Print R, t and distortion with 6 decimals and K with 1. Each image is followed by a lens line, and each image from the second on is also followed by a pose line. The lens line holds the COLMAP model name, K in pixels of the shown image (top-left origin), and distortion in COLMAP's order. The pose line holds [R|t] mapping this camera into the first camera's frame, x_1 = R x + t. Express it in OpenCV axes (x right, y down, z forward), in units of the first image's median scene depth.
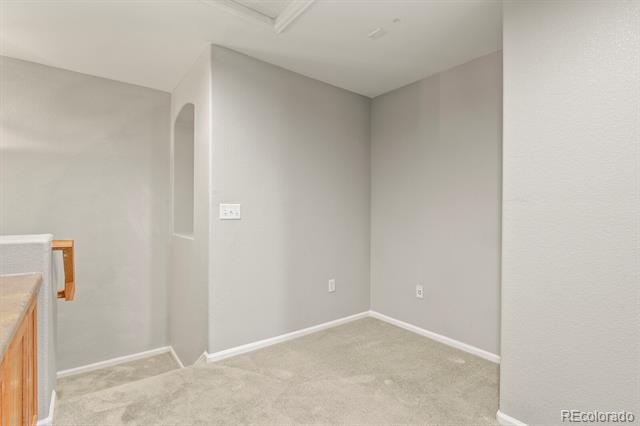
lens RADIAL K [[308.3, 0, 320.0], [0, 308.3, 213.0], [0, 0, 1]] dist [-0.001509, -0.000535]
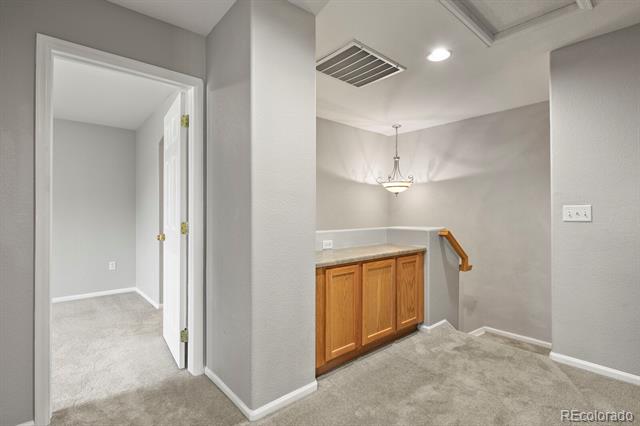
lens RADIAL K [[313.7, 0, 323.0], [0, 313.7, 212.4], [0, 0, 1]] dist [-0.029128, -0.001676]
pose [[0.043212, -0.014545, -0.998960, 0.659570], [-0.002484, 0.999889, -0.014666, 0.009279], [0.999063, 0.003115, 0.043172, 0.195216]]
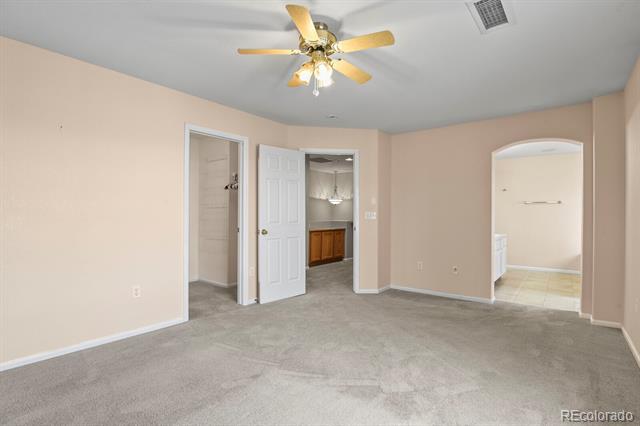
lens RADIAL K [[313.7, 0, 323.0], [0, 313.7, 212.4], [0, 0, 1]] dist [-0.029128, -0.001676]
pose [[0.215067, -0.014581, -0.976490, 2.624782], [-0.007118, 0.999839, -0.016497, 0.026820], [0.976573, 0.010498, 0.214929, -0.282299]]
